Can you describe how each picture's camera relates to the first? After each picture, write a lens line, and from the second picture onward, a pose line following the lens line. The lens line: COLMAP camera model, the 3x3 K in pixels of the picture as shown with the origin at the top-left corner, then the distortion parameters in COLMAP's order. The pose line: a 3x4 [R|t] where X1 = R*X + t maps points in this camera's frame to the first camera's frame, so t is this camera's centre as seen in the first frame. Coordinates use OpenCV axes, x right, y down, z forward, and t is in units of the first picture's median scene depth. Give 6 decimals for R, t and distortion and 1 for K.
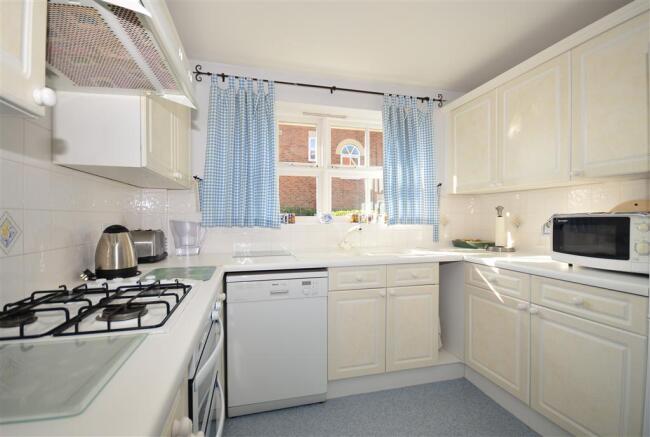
lens RADIAL K [[311.8, 0, 326.6], [0, 311.8, 220.6], [0, 0, 1]] dist [-0.003257, -0.000069]
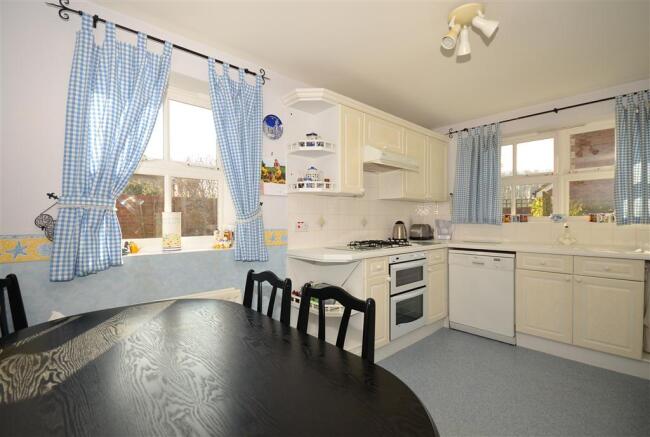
lens RADIAL K [[311.8, 0, 326.1], [0, 311.8, 219.9], [0, 0, 1]] dist [-0.003257, -0.000069]
pose [[0.474609, 0.000110, -0.880197, 0.792009], [-0.007805, 0.999961, -0.004084, 0.014822], [0.880162, 0.008808, 0.474592, -0.418720]]
